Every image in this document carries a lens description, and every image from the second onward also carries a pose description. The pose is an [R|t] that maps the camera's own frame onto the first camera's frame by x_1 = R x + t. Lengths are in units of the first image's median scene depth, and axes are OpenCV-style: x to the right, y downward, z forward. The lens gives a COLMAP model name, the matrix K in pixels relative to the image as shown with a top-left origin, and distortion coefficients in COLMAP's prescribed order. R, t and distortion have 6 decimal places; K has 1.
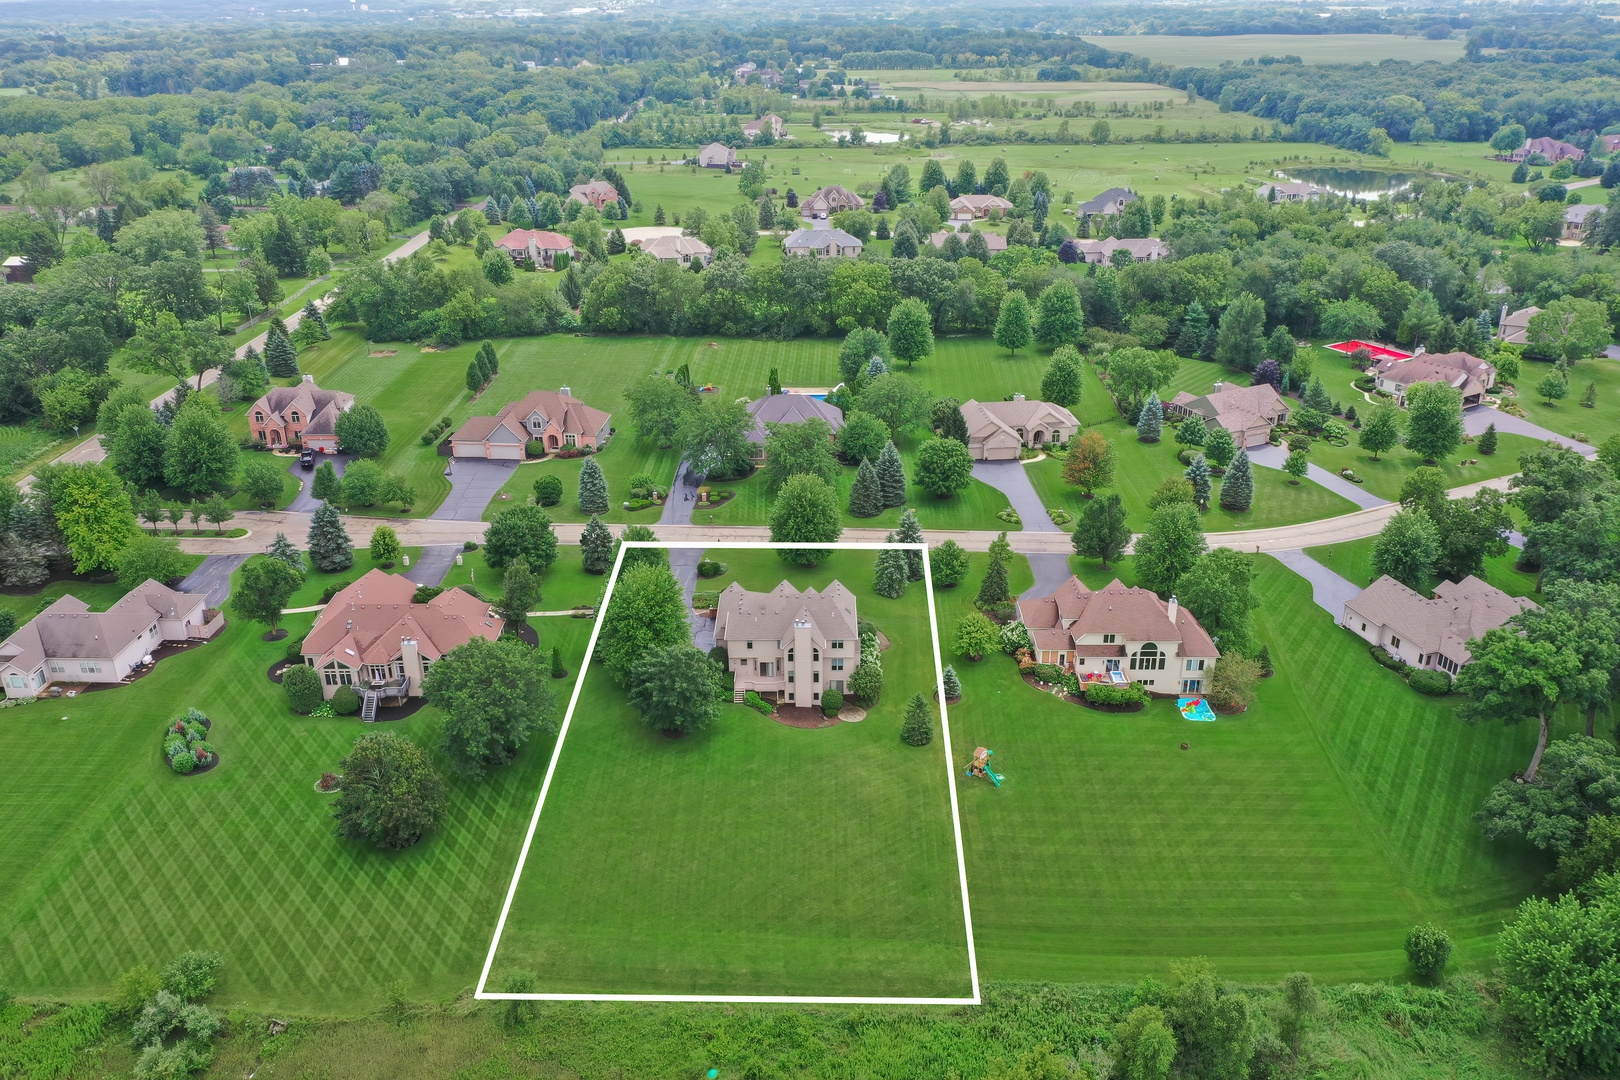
lens RADIAL K [[1302.2, 0, 810.0], [0, 1302.2, 540.0], [0, 0, 1]] dist [0.004848, -0.000200]
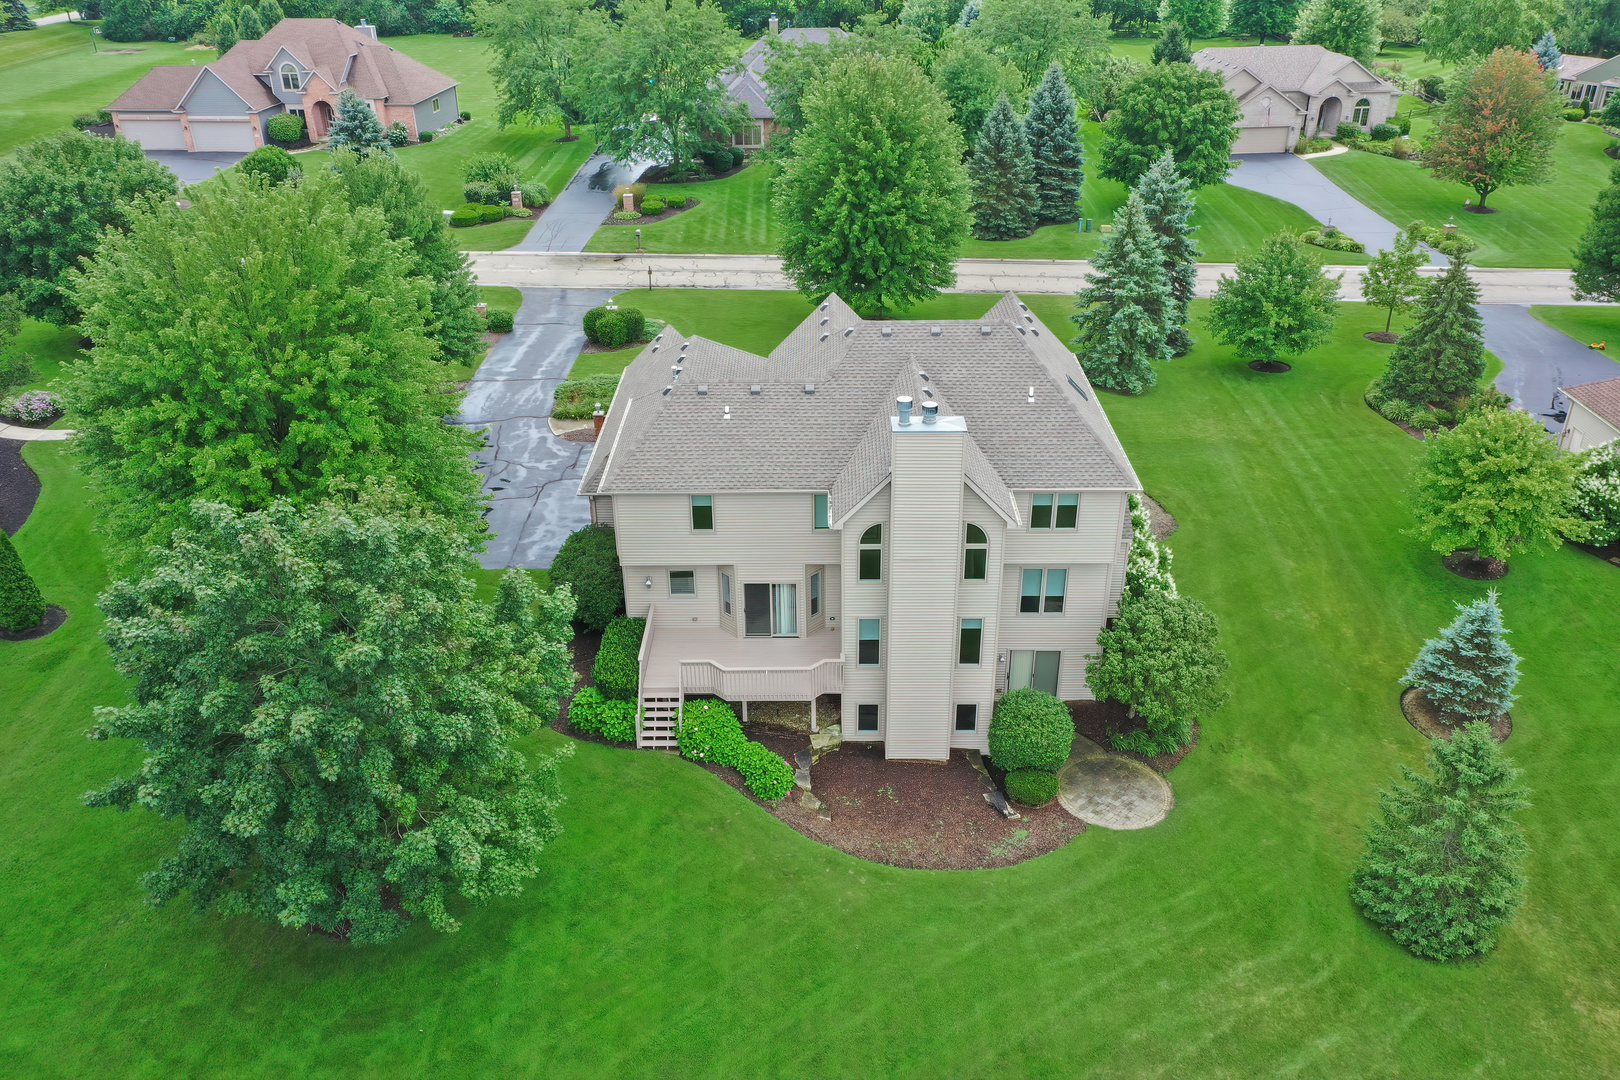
lens RADIAL K [[1302.2, 0, 810.0], [0, 1302.2, 540.0], [0, 0, 1]] dist [0.004848, -0.000200]
pose [[0.999991, -0.000985, -0.004101, -0.024272], [0.001276, 0.997437, 0.071537, 0.066922], [0.004020, -0.071542, 0.997429, 0.742321]]
